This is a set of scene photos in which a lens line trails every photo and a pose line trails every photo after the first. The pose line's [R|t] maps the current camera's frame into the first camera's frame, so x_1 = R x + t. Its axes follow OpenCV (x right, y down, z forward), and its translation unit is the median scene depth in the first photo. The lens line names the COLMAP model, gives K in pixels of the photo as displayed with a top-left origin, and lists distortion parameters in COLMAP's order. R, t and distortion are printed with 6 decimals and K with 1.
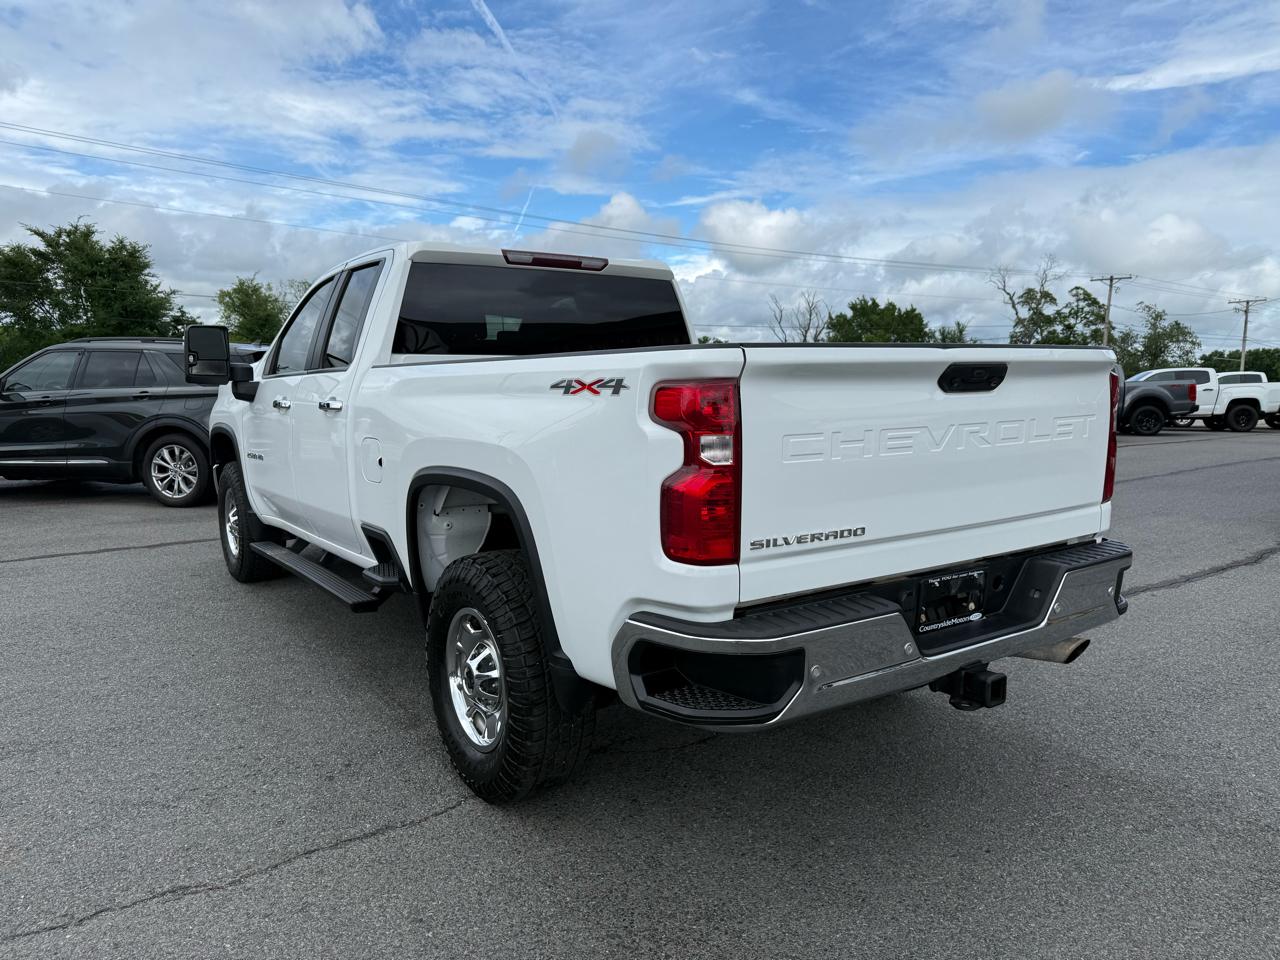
lens RADIAL K [[918.9, 0, 643.3], [0, 918.9, 449.1], [0, 0, 1]] dist [0.008007, -0.000432]
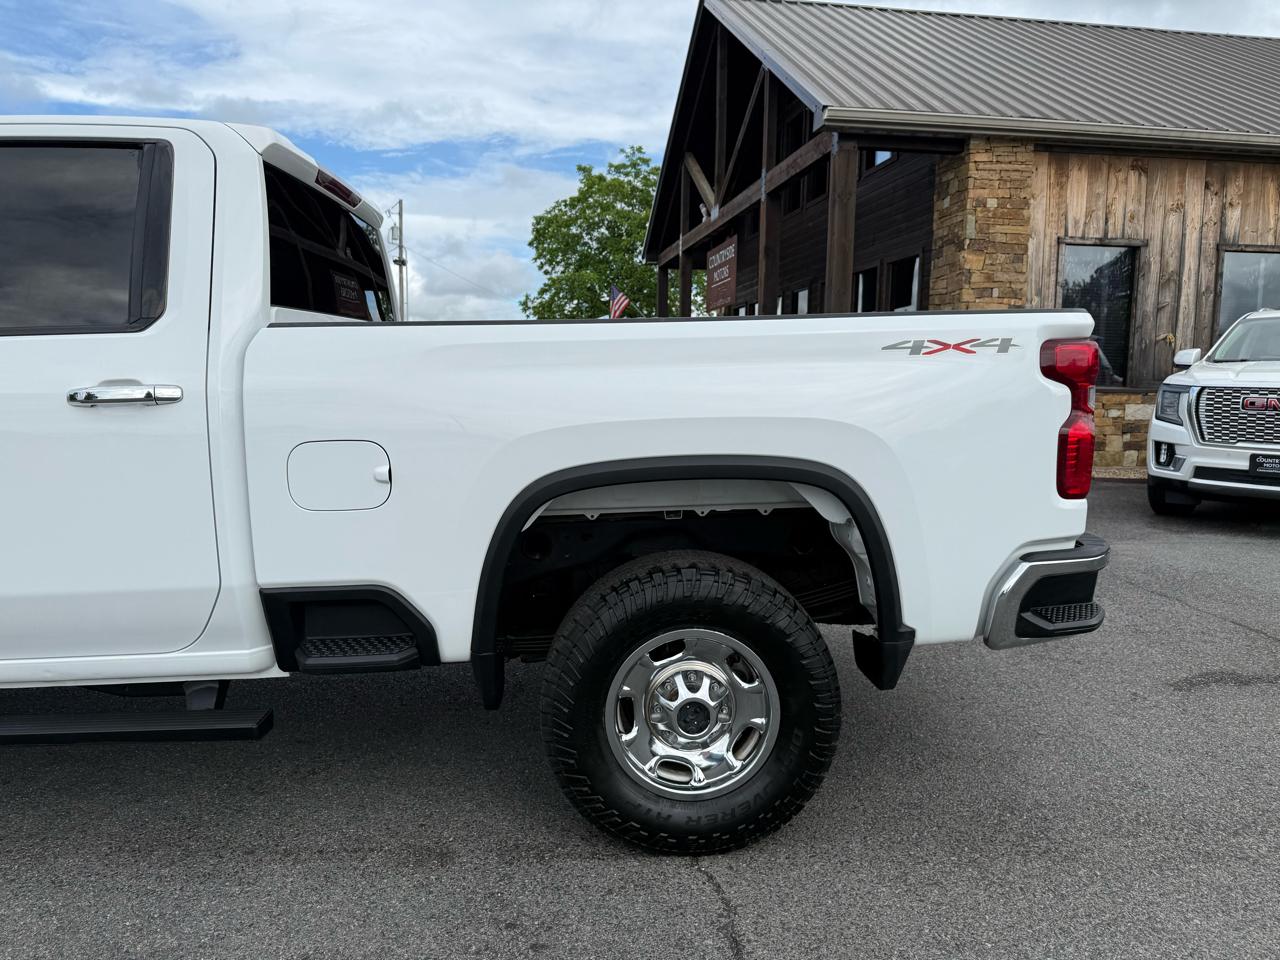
lens RADIAL K [[897.9, 0, 633.9], [0, 897.9, 473.4], [0, 0, 1]] dist [0.077208, -0.120097]
pose [[0.529047, -0.106517, 0.841881, -0.033926], [0.075002, 0.994078, 0.078641, -0.001092], [-0.845272, 0.021538, 0.533903, 0.024375]]
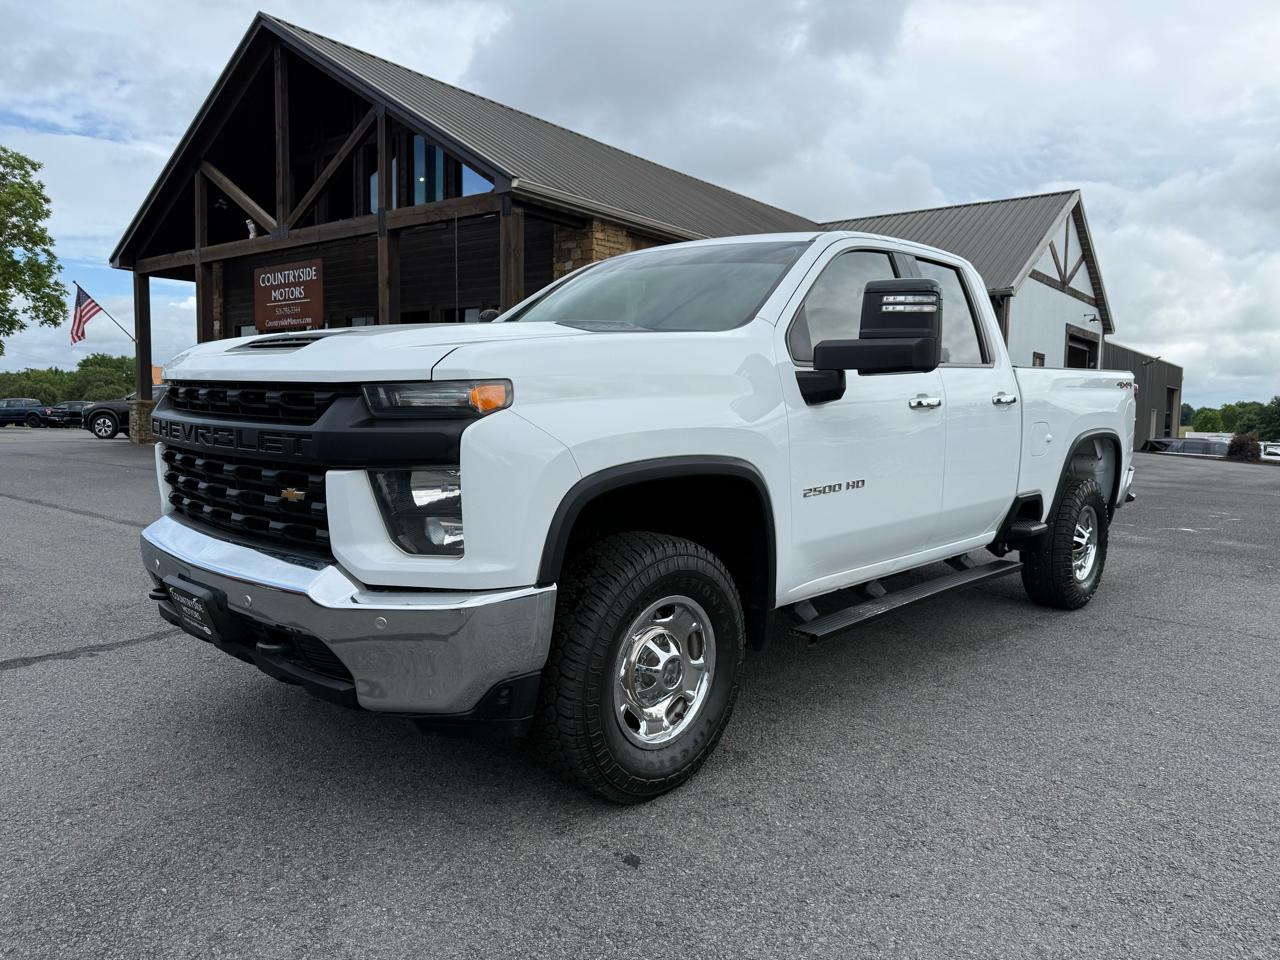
lens RADIAL K [[900.6, 0, 647.1], [0, 900.6, 482.9], [0, 0, 1]] dist [0.082034, -0.111839]
pose [[-0.201816, -0.098731, 0.974435, -0.069829], [0.064292, 0.991425, 0.113768, -0.005281], [-0.977311, 0.085608, -0.193737, 0.086378]]
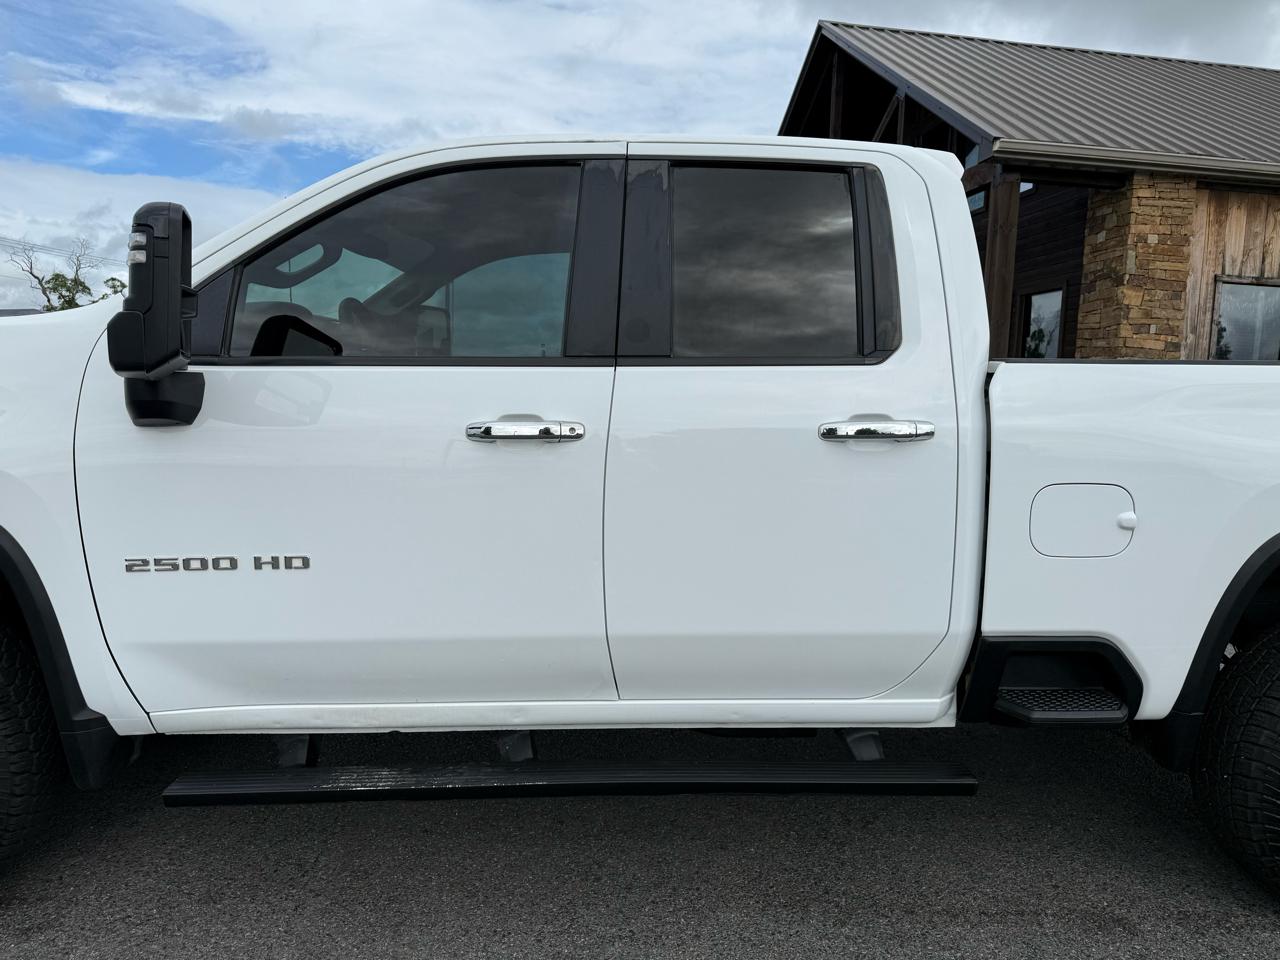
lens RADIAL K [[906.6, 0, 640.0], [0, 906.6, 480.0], [0, 0, 1]] dist [0.026842, -0.026128]
pose [[0.533147, -0.077119, 0.842500, -0.045082], [0.045960, 0.997006, 0.062177, -0.003055], [-0.844773, 0.005572, 0.535095, 0.044578]]
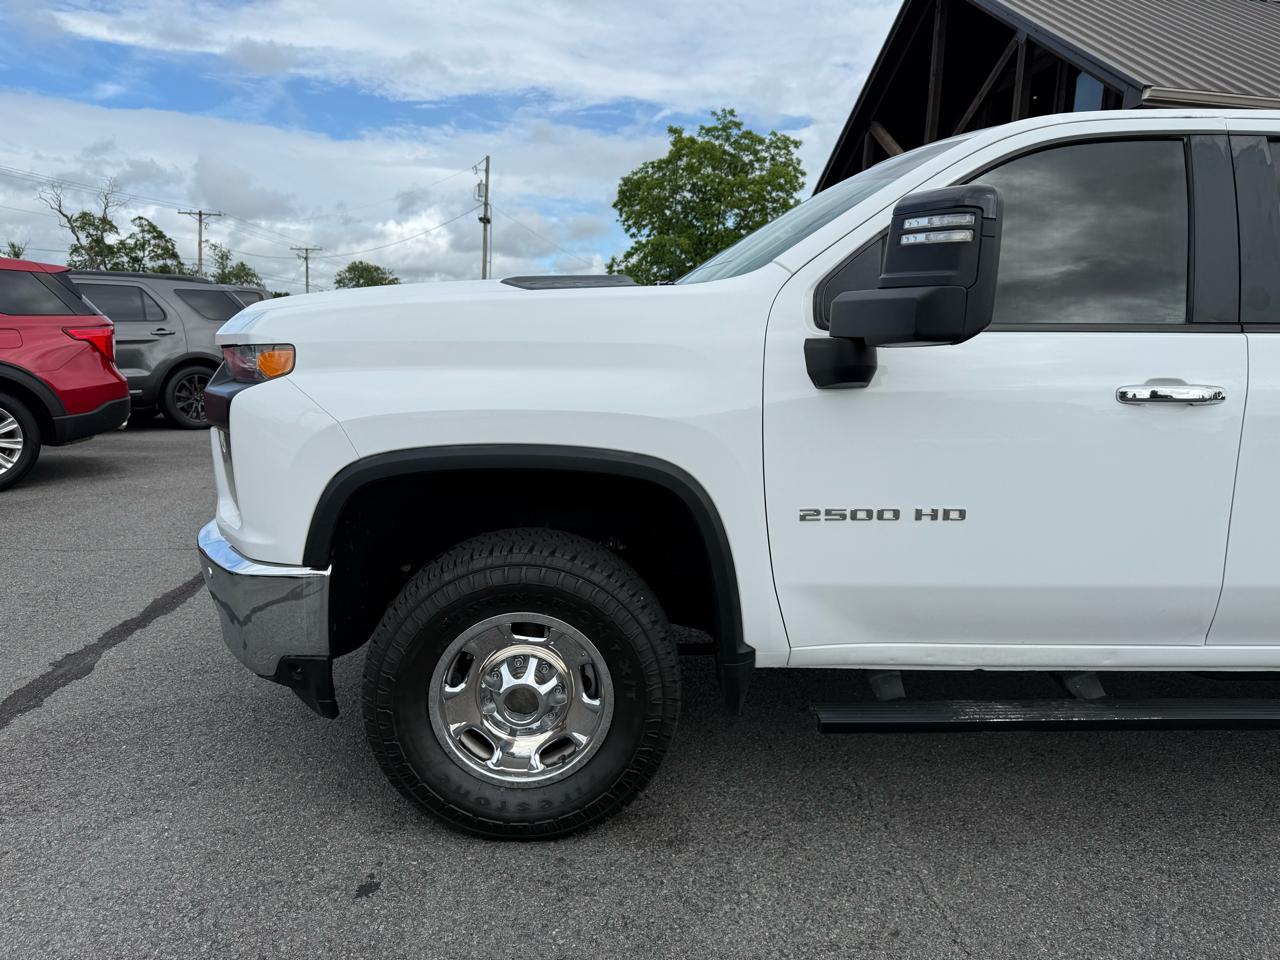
lens RADIAL K [[906.6, 0, 640.0], [0, 906.6, 480.0], [0, 0, 1]] dist [0.026842, -0.026128]
pose [[0.542429, -0.121931, 0.831206, -0.057623], [0.036846, 0.991912, 0.121460, -0.004447], [-0.839294, -0.035257, 0.542534, 0.060028]]
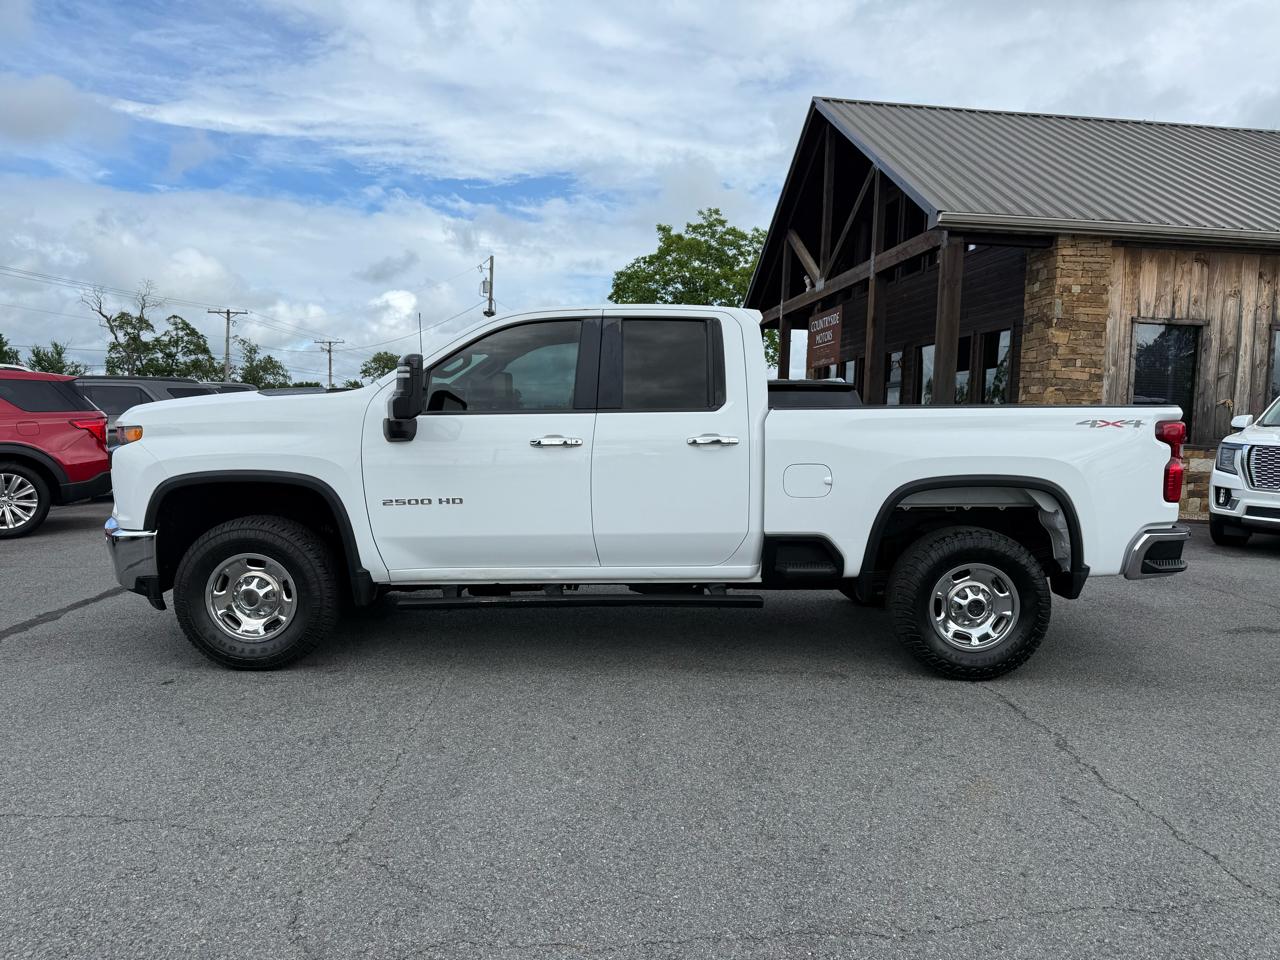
lens RADIAL K [[900.6, 0, 647.1], [0, 900.6, 482.9], [0, 0, 1]] dist [0.082034, -0.111839]
pose [[0.561221, -0.061005, 0.825415, -0.070858], [0.055576, 0.997807, 0.035958, -0.002121], [-0.825798, 0.025692, 0.563381, 0.022754]]
